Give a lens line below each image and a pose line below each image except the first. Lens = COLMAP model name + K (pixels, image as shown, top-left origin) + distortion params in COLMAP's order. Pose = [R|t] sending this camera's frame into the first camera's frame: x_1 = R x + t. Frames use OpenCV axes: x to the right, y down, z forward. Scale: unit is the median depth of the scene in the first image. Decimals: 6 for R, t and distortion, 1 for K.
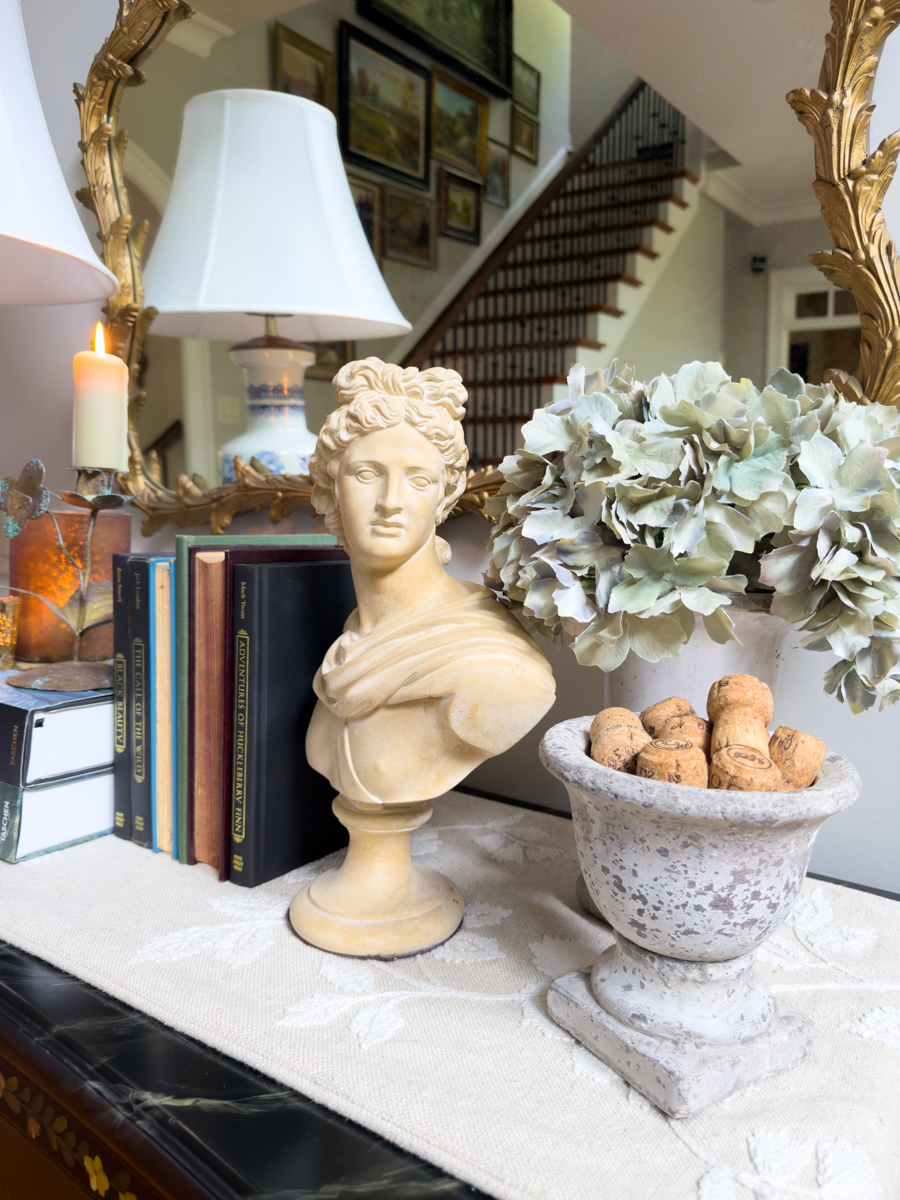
lens RADIAL K [[879.7, 0, 500.3], [0, 879.7, 572.9], [0, 0, 1]] dist [0.062804, -0.112701]
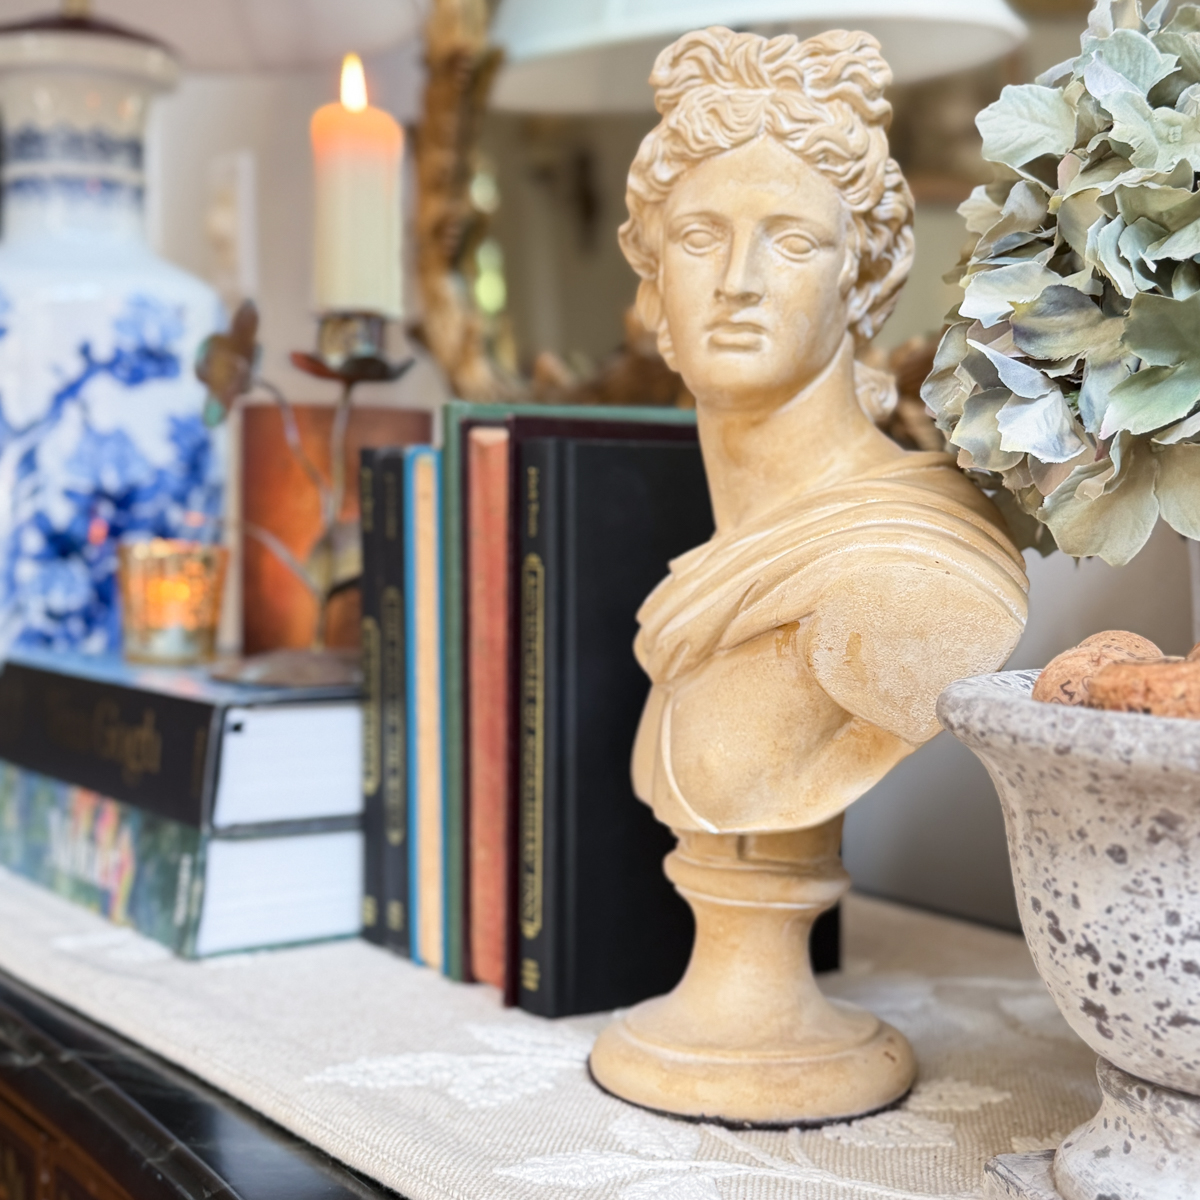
lens RADIAL K [[1941.9, 0, 600.5], [0, 1941.9, 611.6], [0, 0, 1]] dist [0.174044, -0.364975]
pose [[0.921046, -0.006653, -0.389397, 0.264380], [-0.002173, 0.999751, -0.022220, 0.147827], [0.389447, 0.021312, 0.920802, -0.140333]]
